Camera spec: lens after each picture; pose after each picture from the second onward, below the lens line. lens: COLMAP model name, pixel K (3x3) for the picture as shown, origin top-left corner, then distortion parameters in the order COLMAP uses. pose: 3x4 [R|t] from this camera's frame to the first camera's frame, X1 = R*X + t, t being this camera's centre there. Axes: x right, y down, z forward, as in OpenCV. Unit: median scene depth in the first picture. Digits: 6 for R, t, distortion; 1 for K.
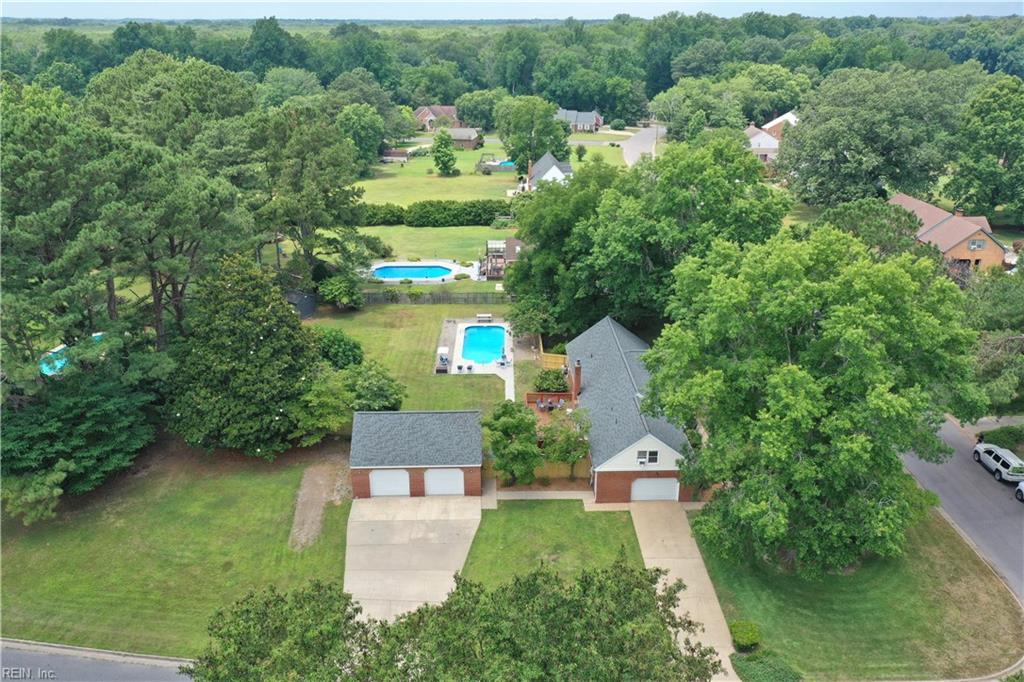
lens RADIAL K [[817.5, 0, 508.9], [0, 817.5, 335.0], [0, 0, 1]] dist [0.014447, -0.002210]
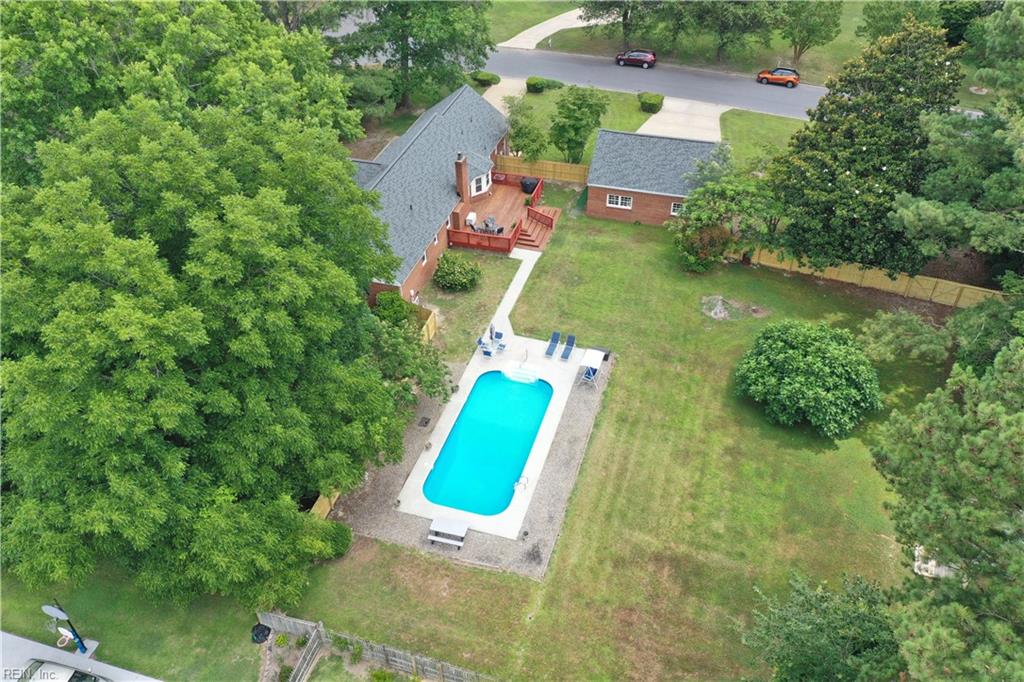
lens RADIAL K [[817.5, 0, 508.4], [0, 817.5, 340.8], [0, 0, 1]] dist [0.014447, -0.002210]
pose [[-0.953991, -0.170585, 0.246582, -0.163902], [0.129144, 0.508425, 0.851367, -0.472918], [-0.270599, 0.844040, -0.463003, 1.285042]]
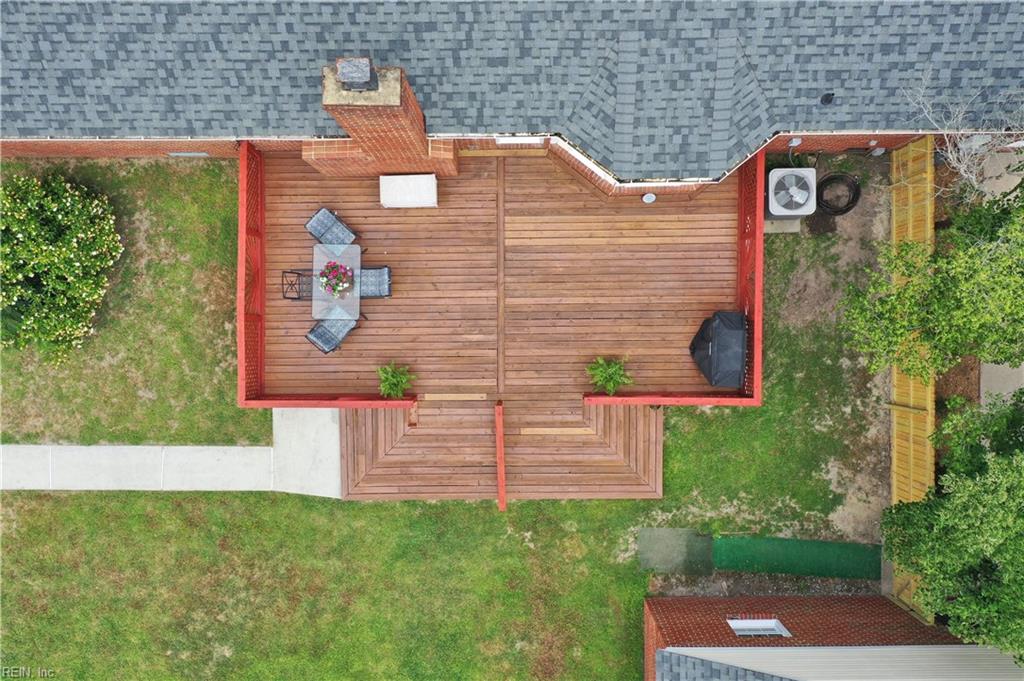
lens RADIAL K [[817.5, 0, 514.2], [0, 817.5, 339.4], [0, 0, 1]] dist [0.014447, -0.002210]
pose [[0.014054, -0.999874, -0.007398, 0.033484], [0.366418, -0.001734, 0.930449, -0.073791], [-0.930344, -0.015787, 0.366347, 0.782369]]
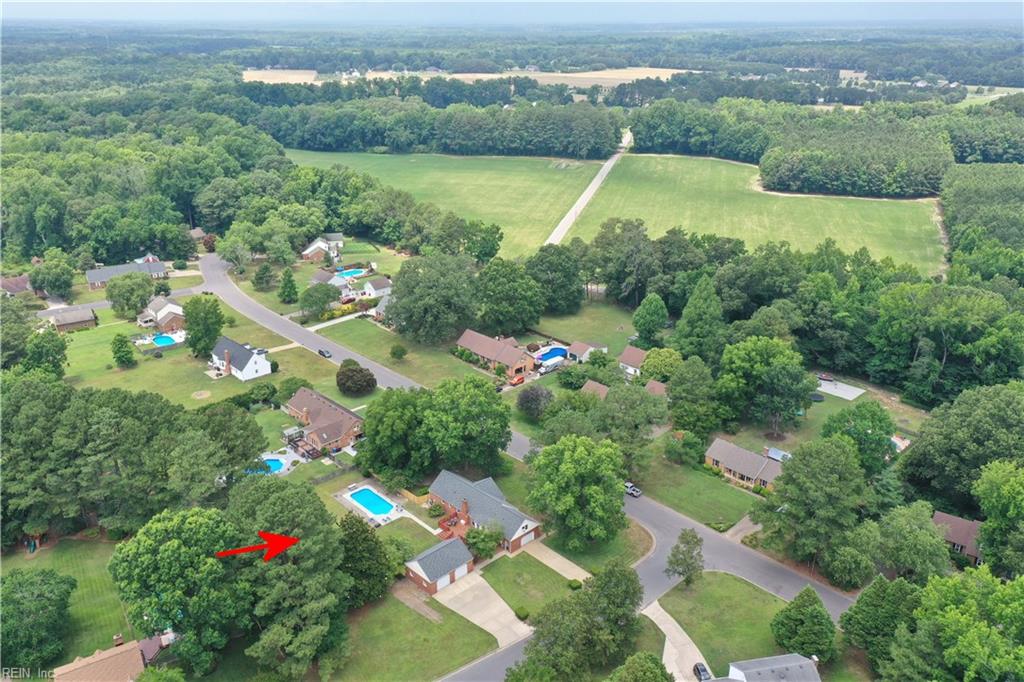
lens RADIAL K [[817.5, 0, 515.0], [0, 817.5, 343.3], [0, 0, 1]] dist [0.014447, -0.002210]
pose [[0.730183, -0.254135, 0.634231, -0.959402], [0.243431, 0.964103, 0.106055, -0.496063], [-0.638416, 0.076951, 0.765835, -0.714454]]
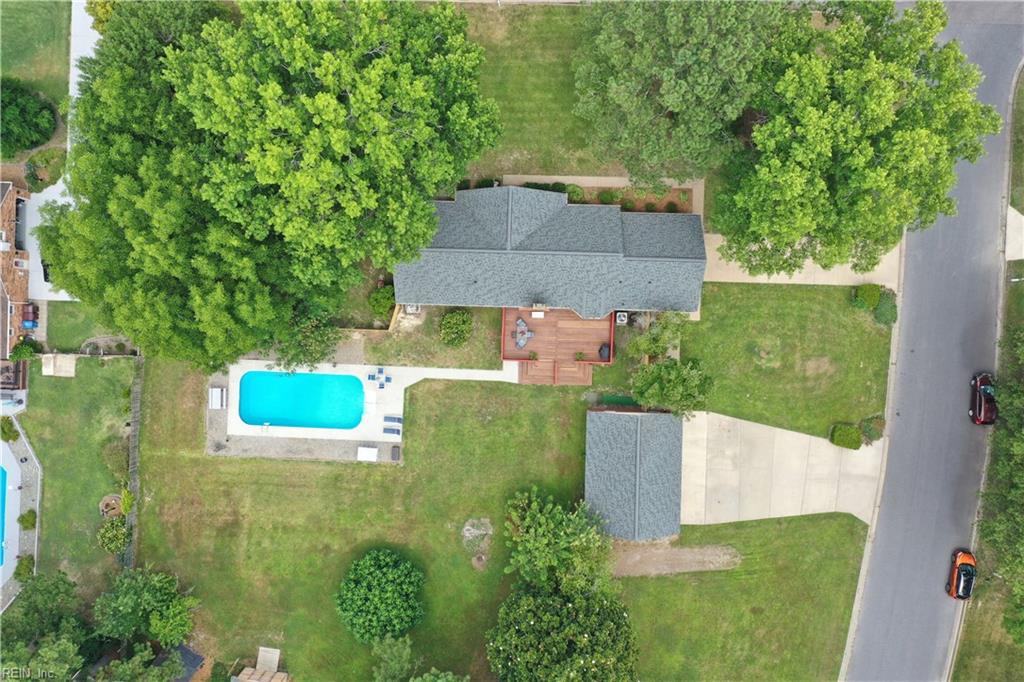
lens RADIAL K [[817.5, 0, 510.1], [0, 817.5, 344.2], [0, 0, 1]] dist [0.014447, -0.002210]
pose [[0.047194, -0.998875, -0.004552, 0.037317], [0.369709, 0.013234, 0.929054, -0.683447], [-0.927948, -0.045529, 0.369917, 0.592274]]
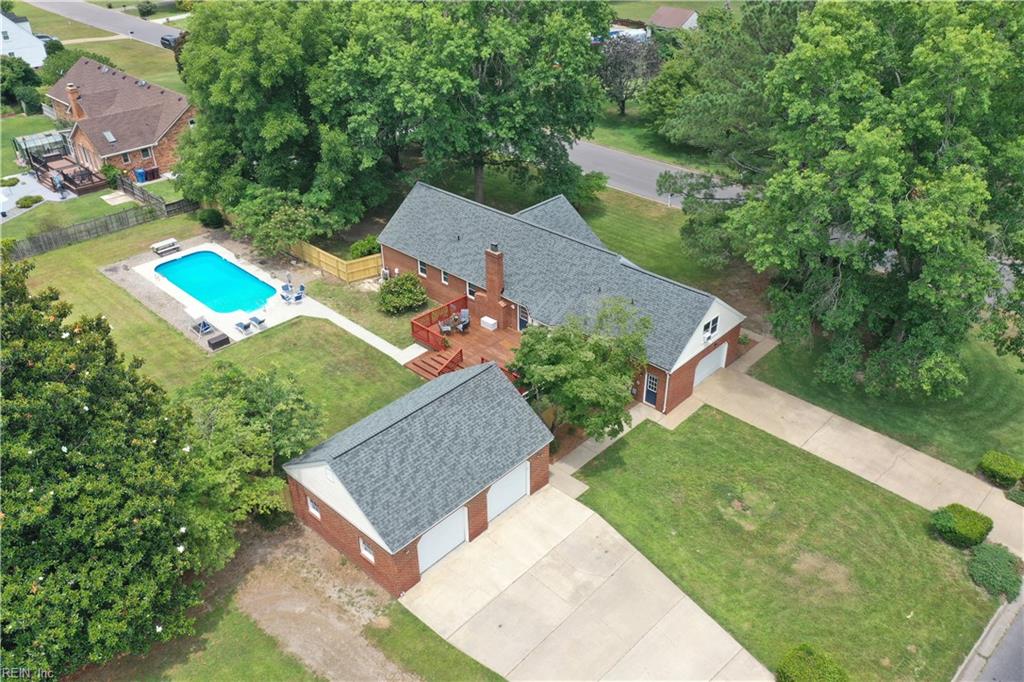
lens RADIAL K [[817.5, 0, 512.6], [0, 817.5, 340.3], [0, 0, 1]] dist [0.014447, -0.002210]
pose [[0.698412, -0.378027, 0.607714, -0.298966], [0.262124, 0.925232, 0.274294, -0.067347], [-0.665967, -0.032274, 0.745283, 0.402568]]
